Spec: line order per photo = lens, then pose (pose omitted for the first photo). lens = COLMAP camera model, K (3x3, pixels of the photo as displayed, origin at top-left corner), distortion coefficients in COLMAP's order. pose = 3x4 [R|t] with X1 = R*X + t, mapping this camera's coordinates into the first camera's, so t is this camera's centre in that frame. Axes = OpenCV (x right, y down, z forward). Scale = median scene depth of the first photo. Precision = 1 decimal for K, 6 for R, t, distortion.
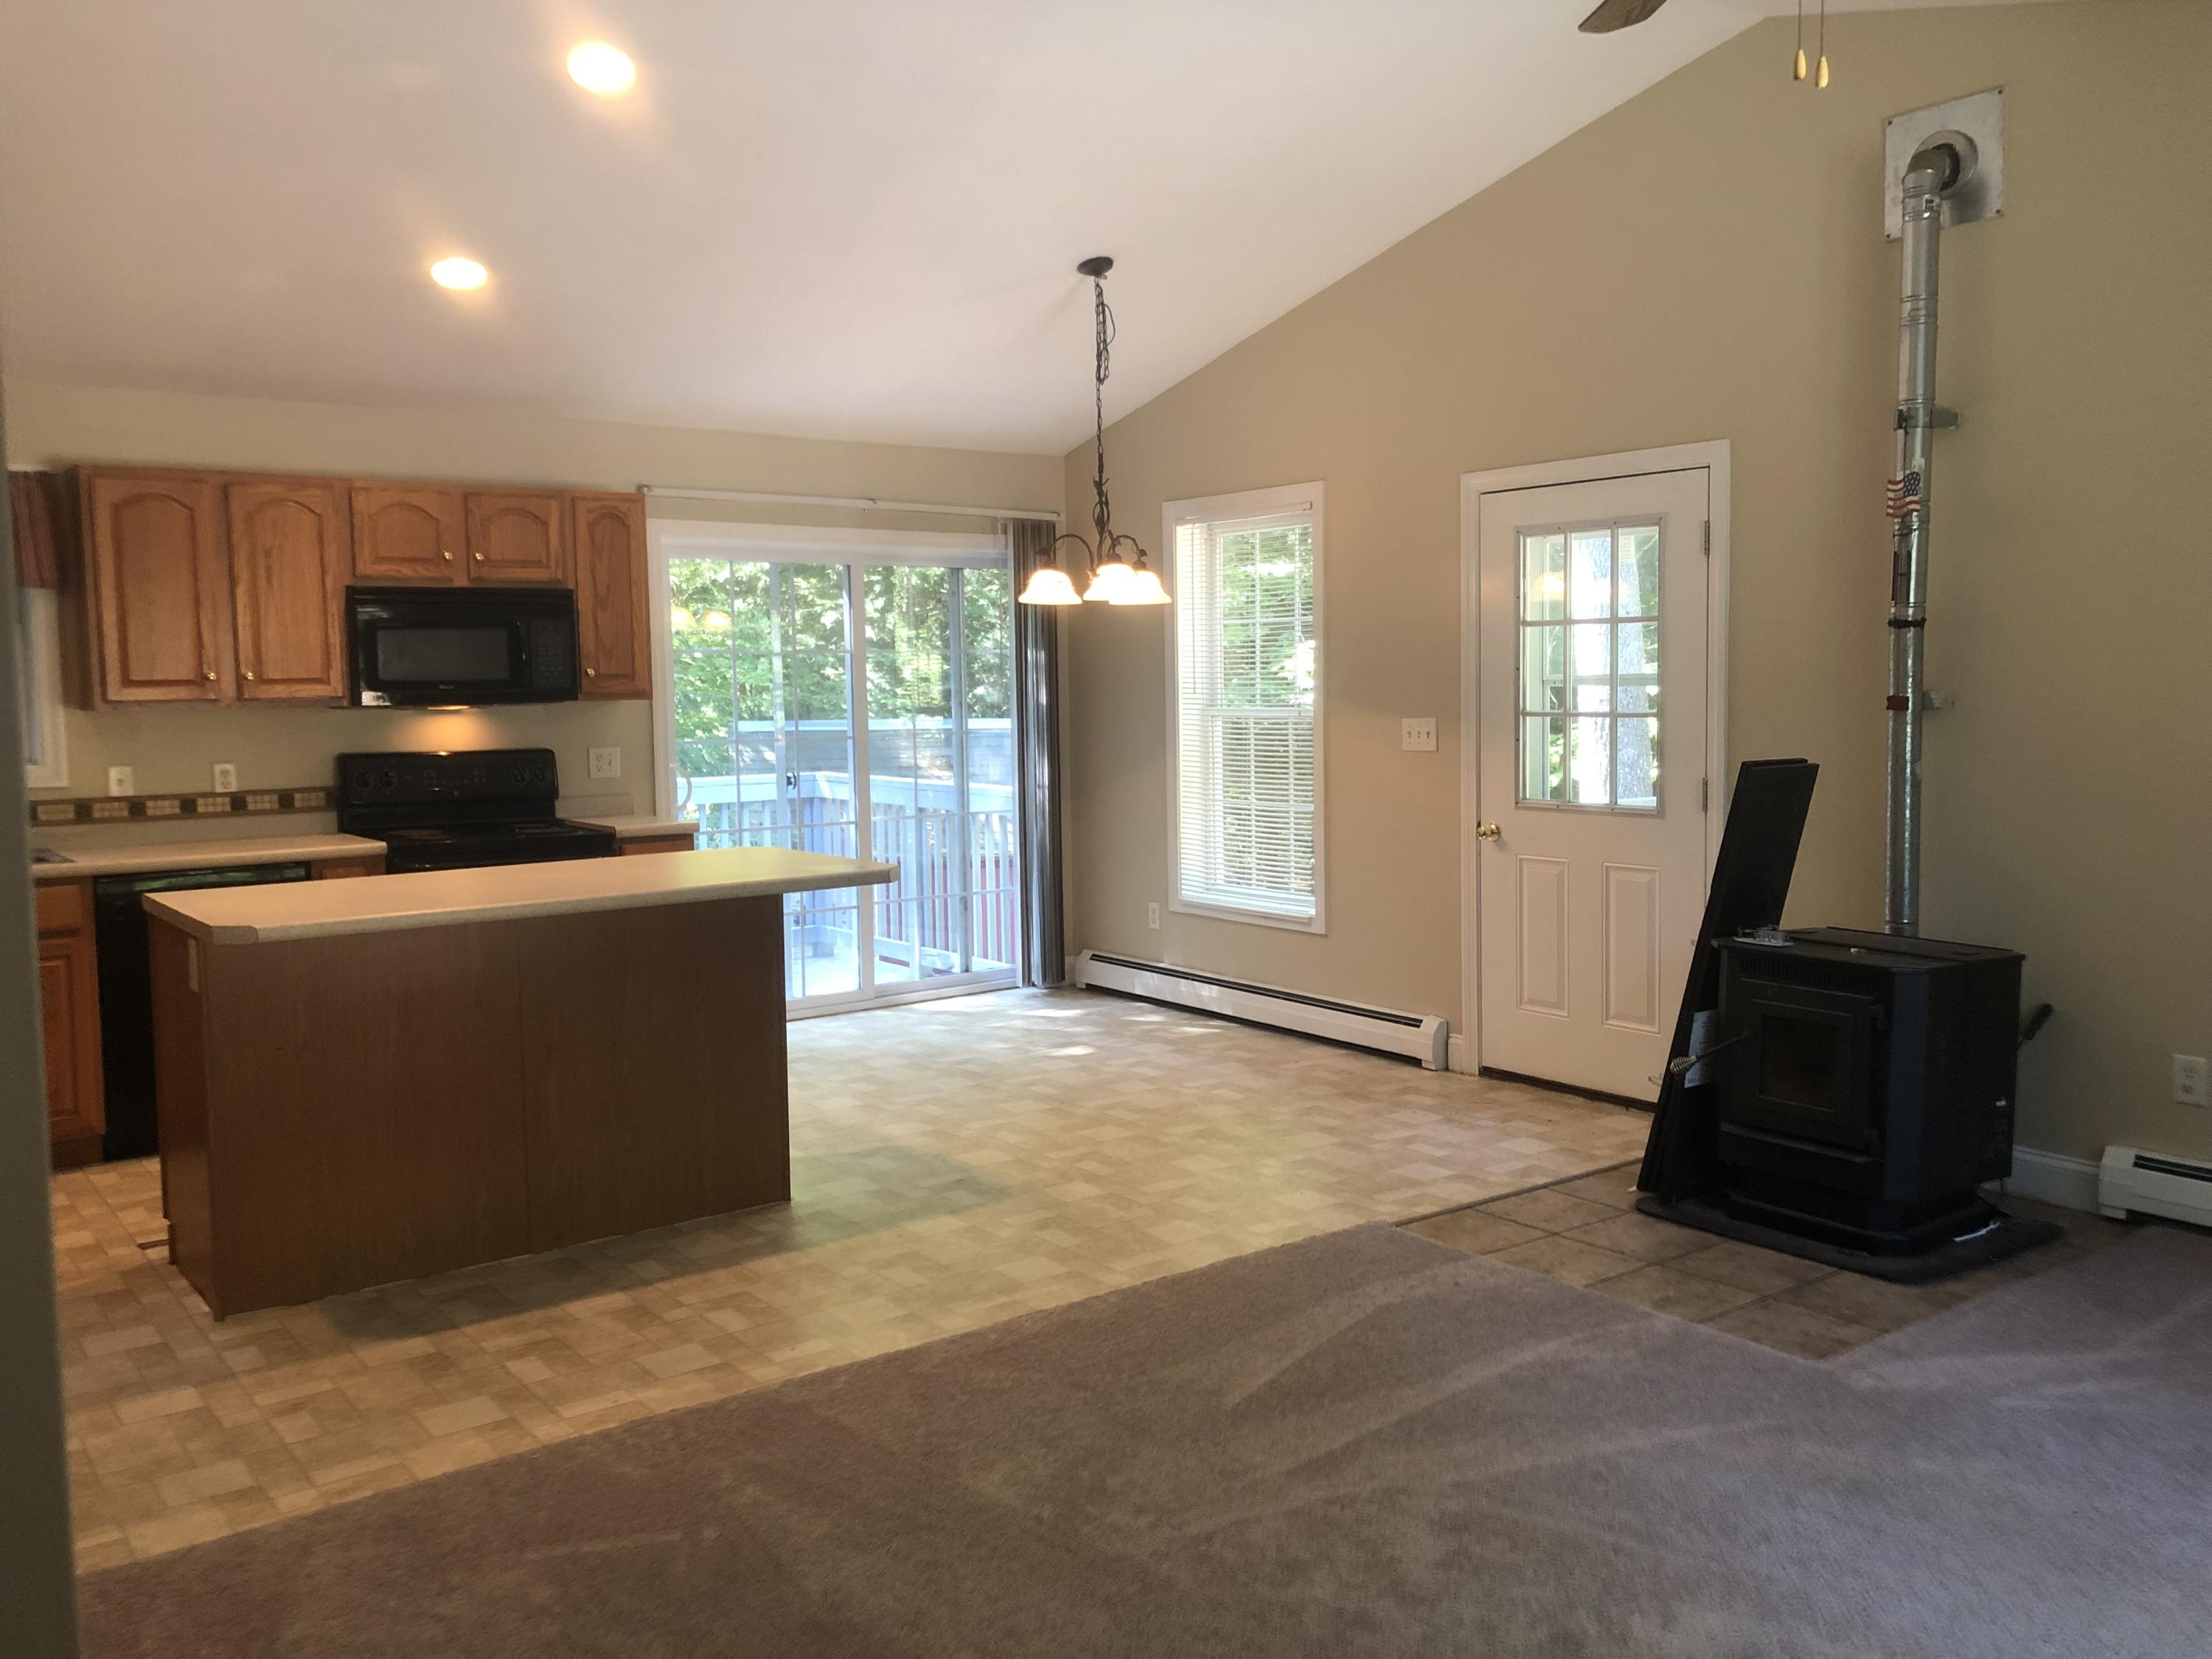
lens RADIAL K [[1823.4, 0, 1105.5], [0, 1823.4, 818.6], [0, 0, 1]] dist [0.064726, -0.104069]
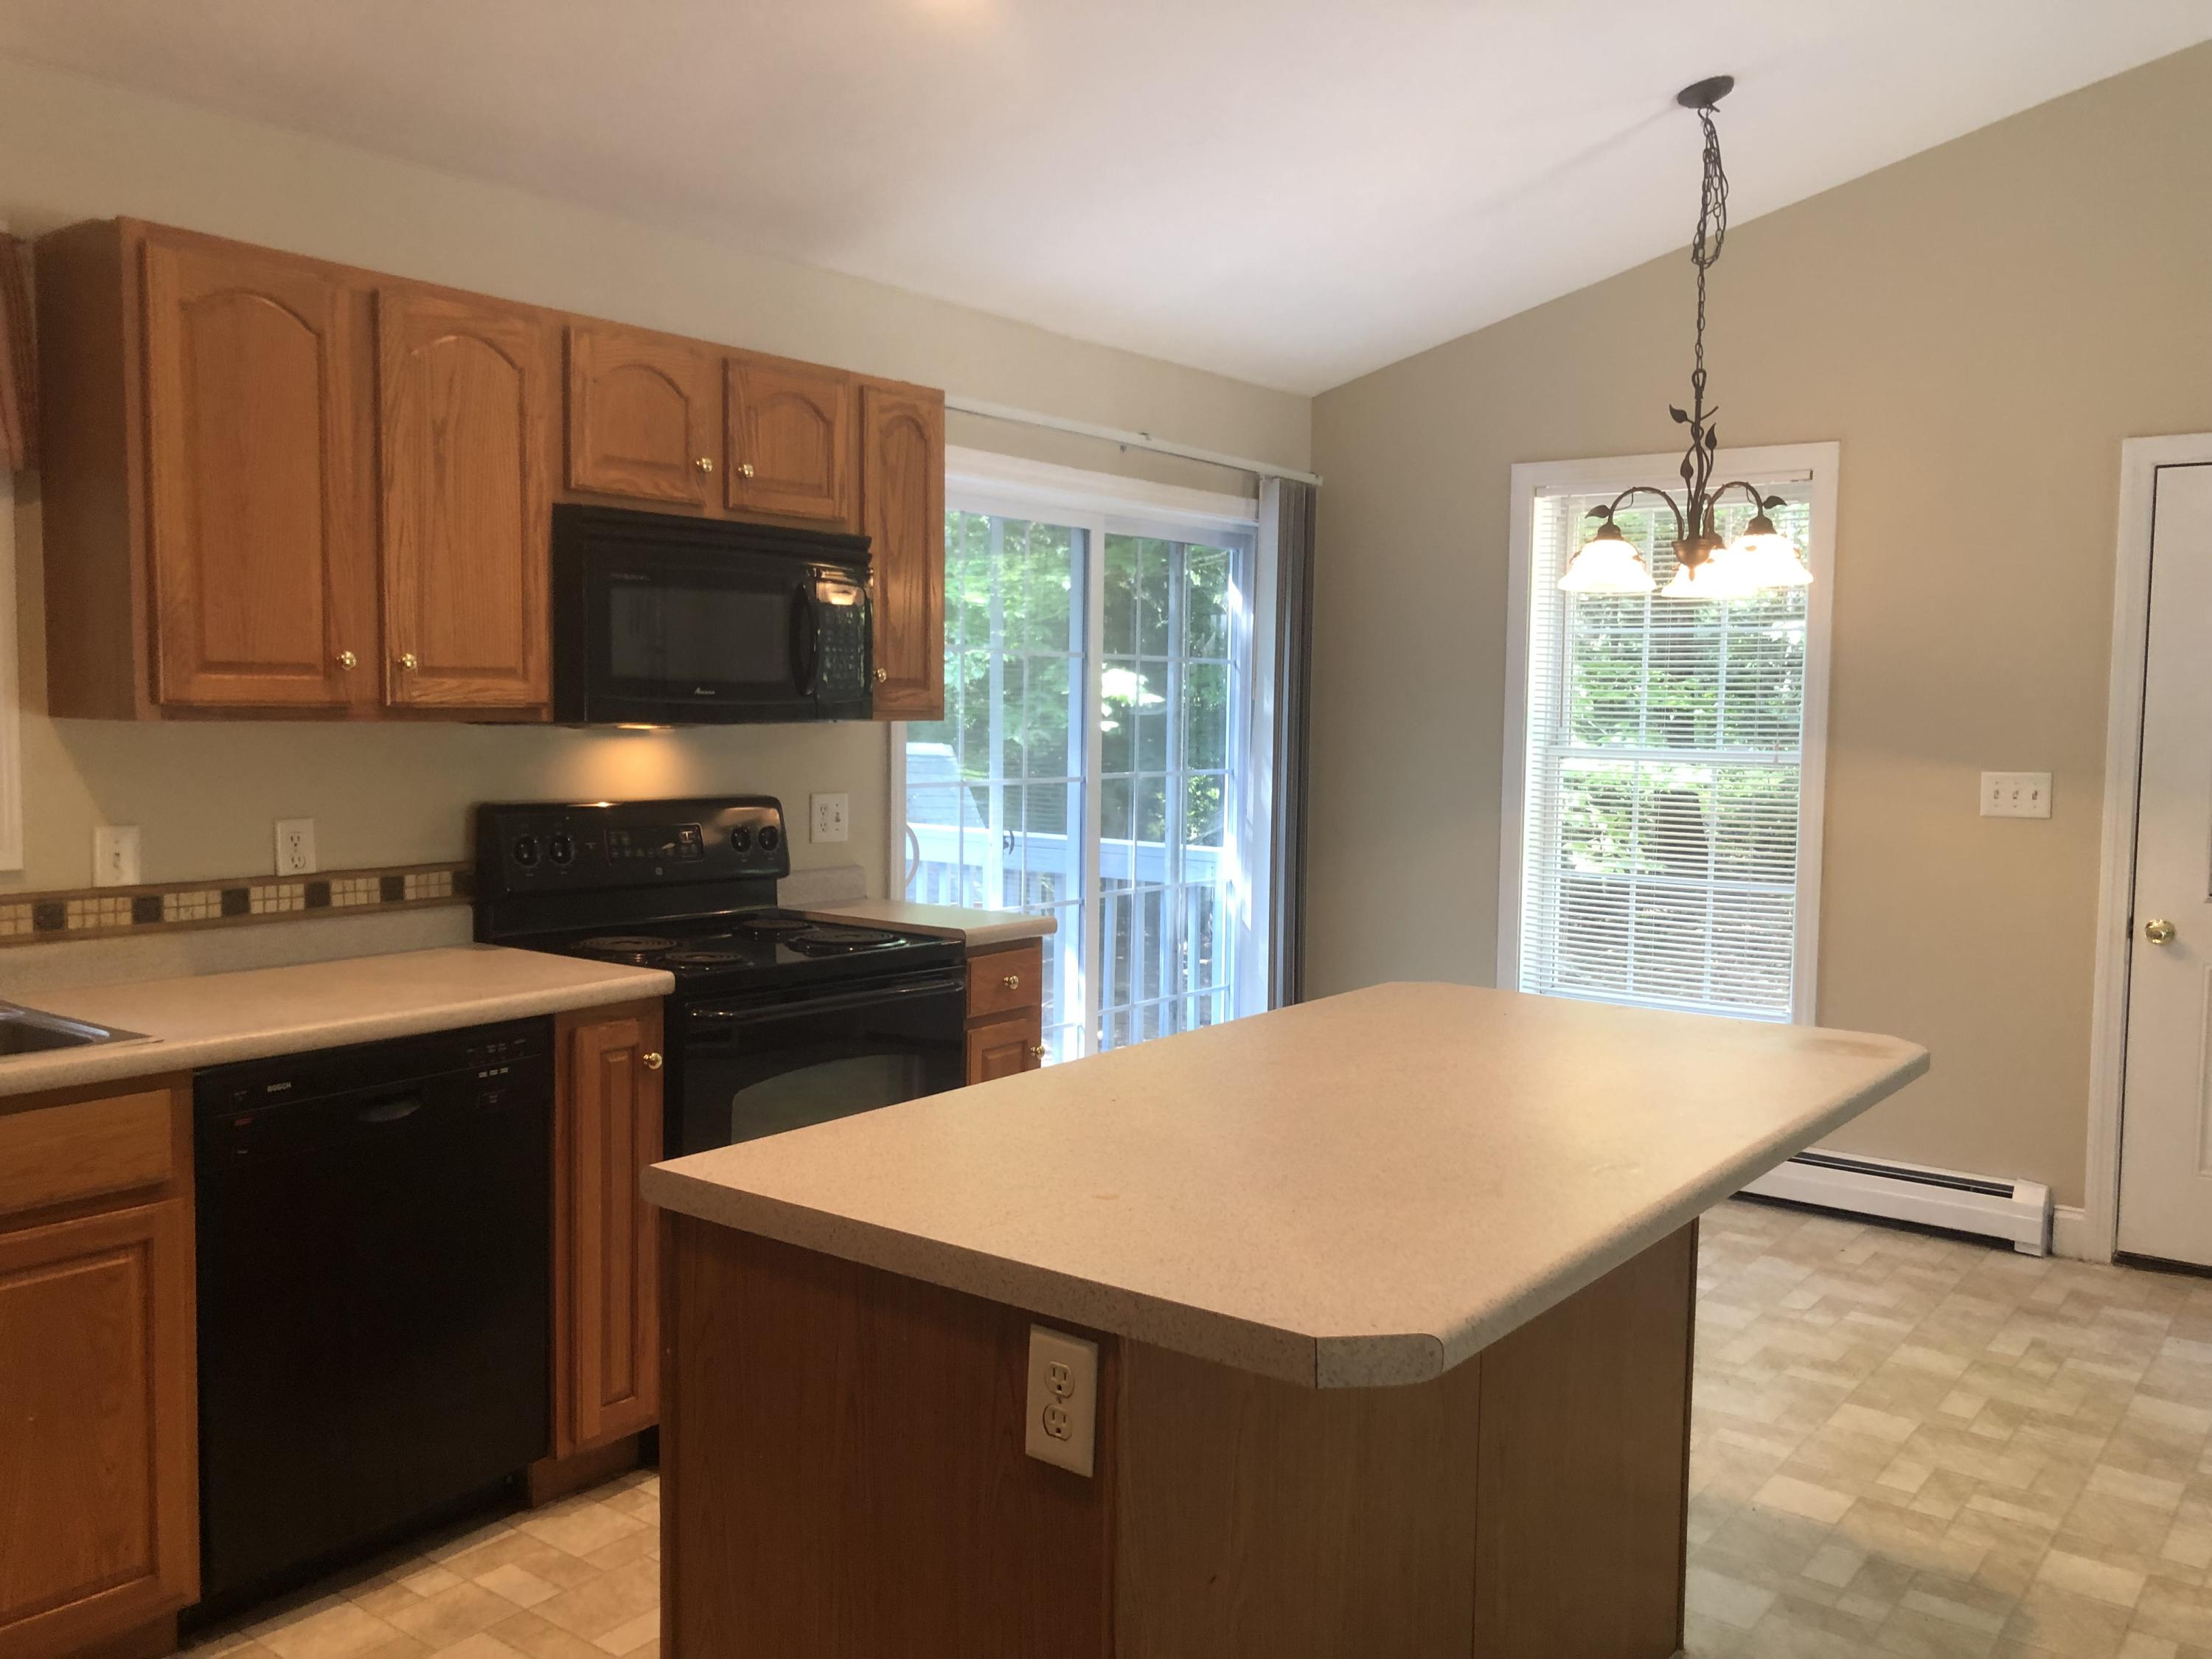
lens RADIAL K [[1823.4, 0, 1105.5], [0, 1823.4, 818.6], [0, 0, 1]] dist [0.064726, -0.104069]
pose [[0.960720, 0.010756, 0.277312, -0.404108], [-0.007752, 0.999899, -0.011929, -0.026416], [-0.277412, 0.009310, 0.960706, 0.421582]]
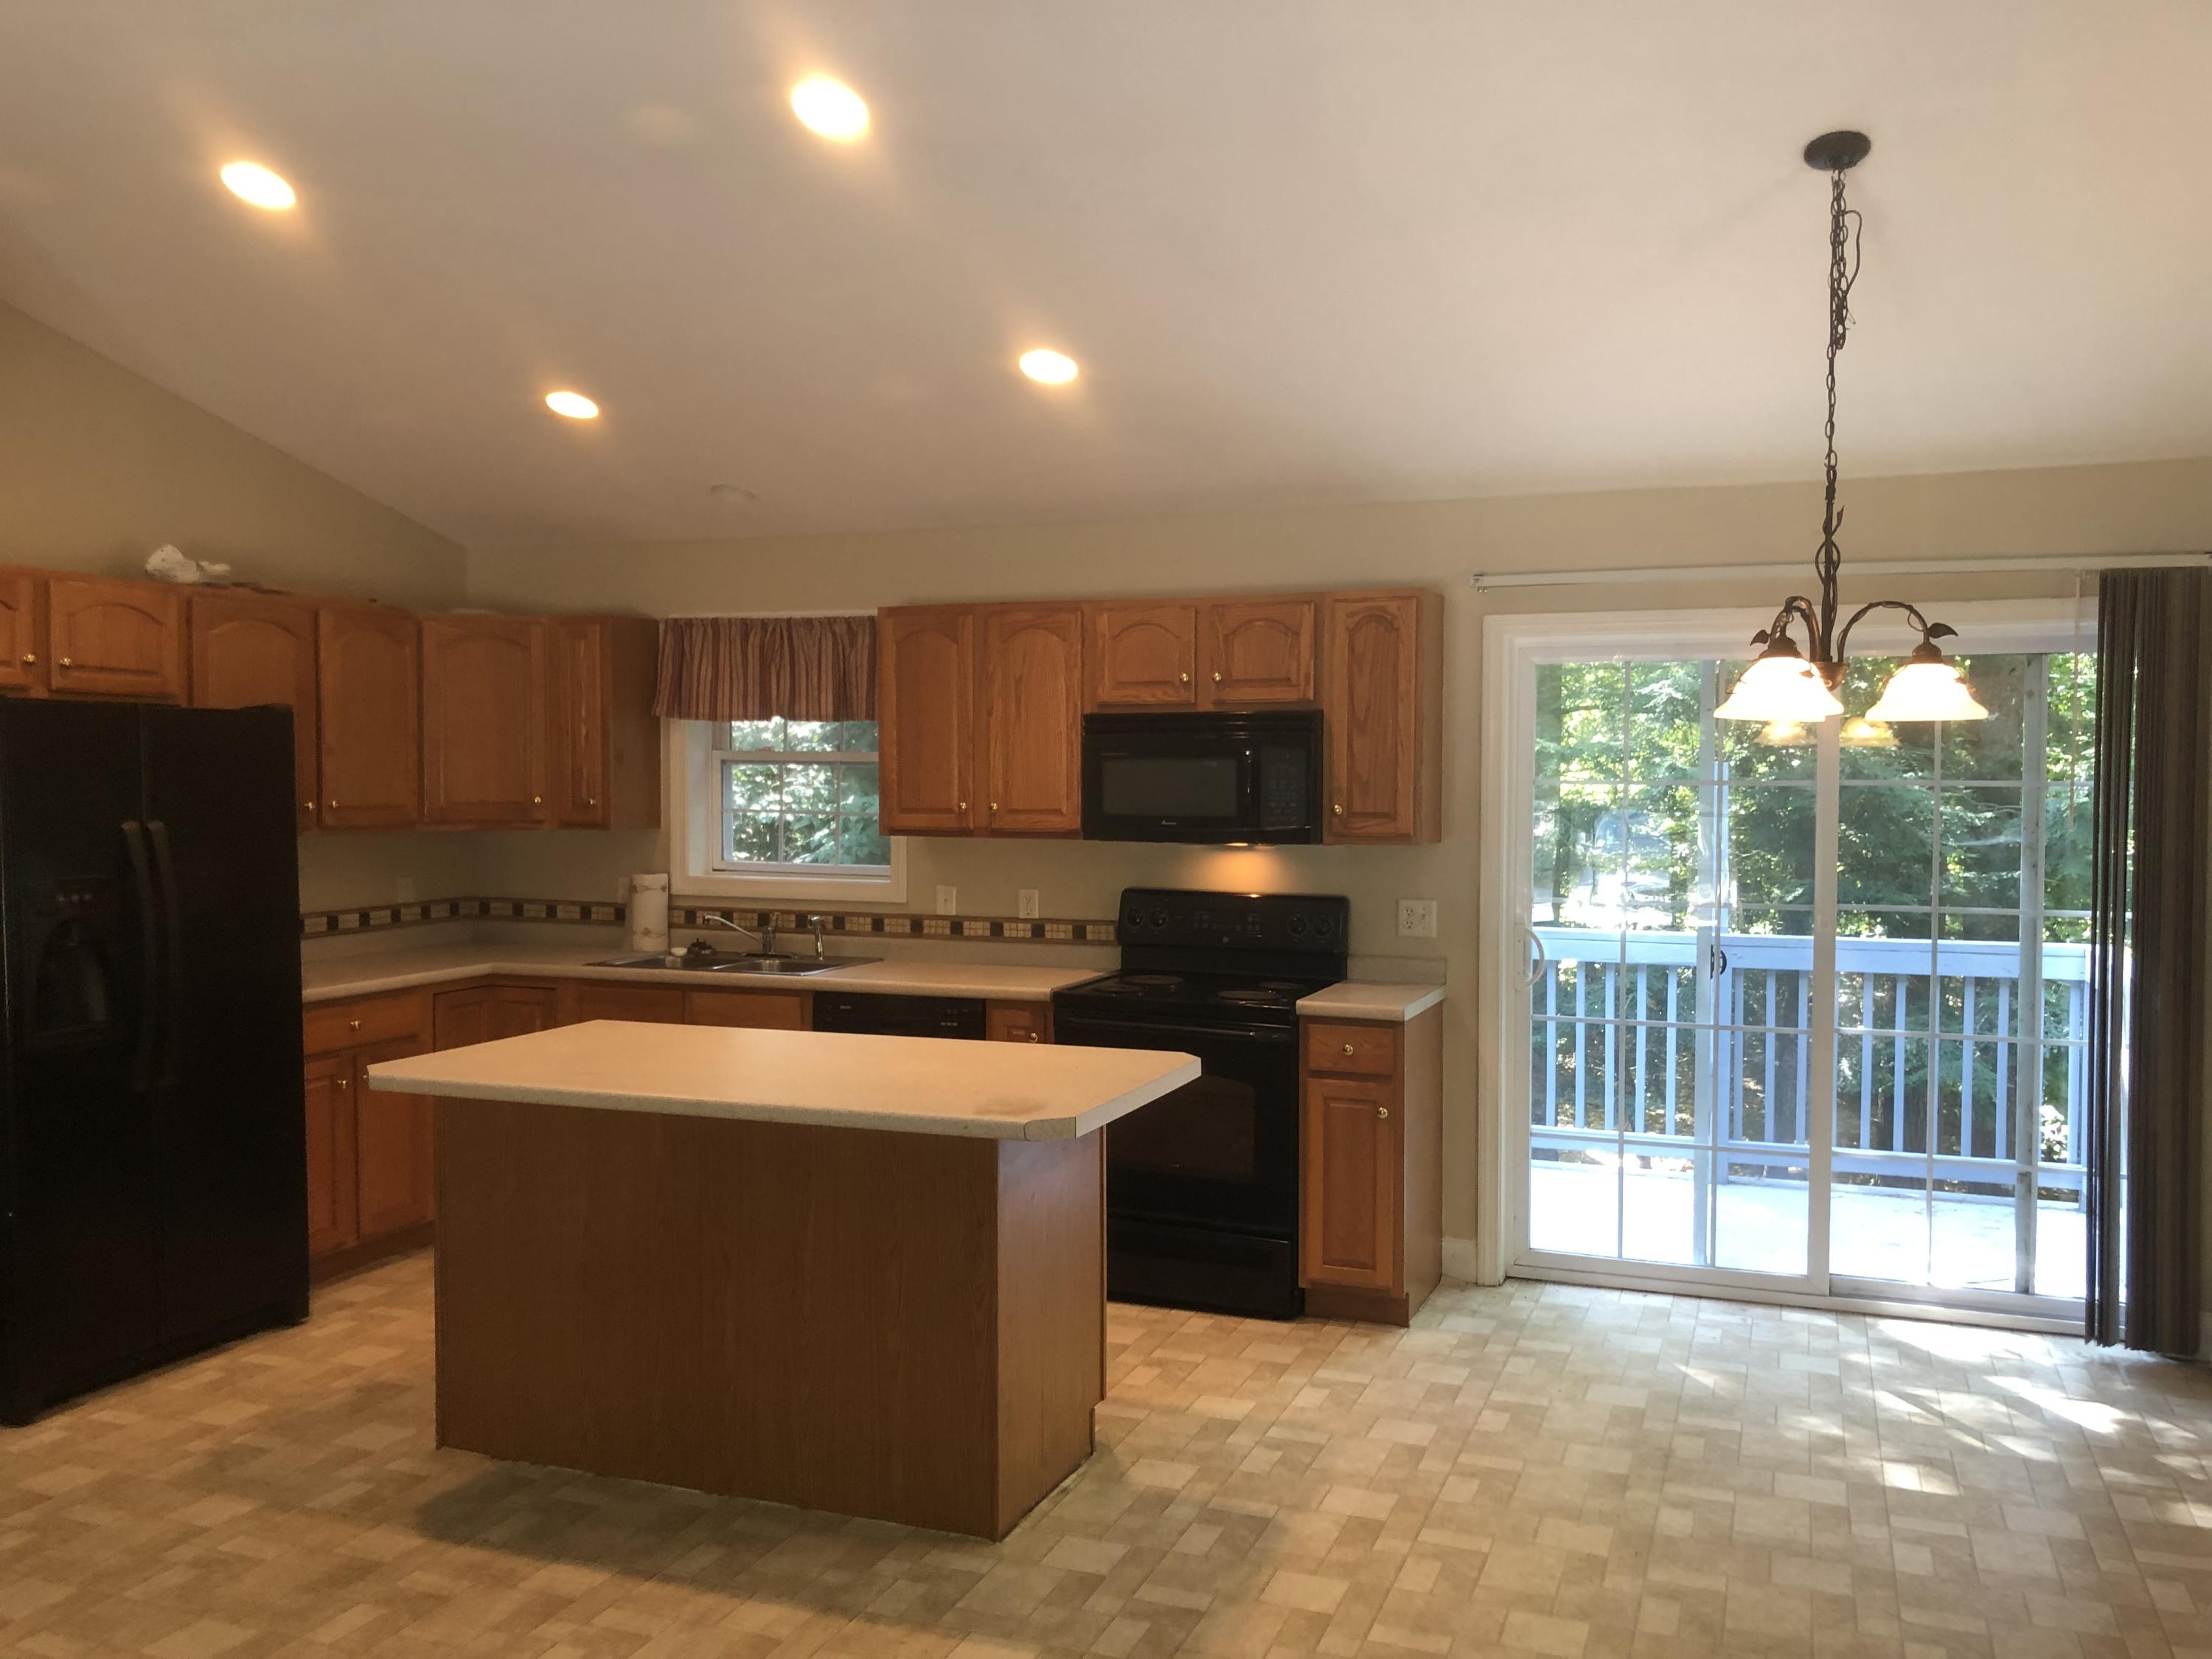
lens RADIAL K [[1810.2, 0, 1072.9], [0, 1810.2, 830.7], [0, 0, 1]] dist [0.092673, -0.094780]
pose [[0.520348, 0.045935, -0.852718, 0.382769], [-0.076063, 0.997076, 0.007295, -0.072130], [0.850560, 0.061065, 0.522321, 0.504623]]
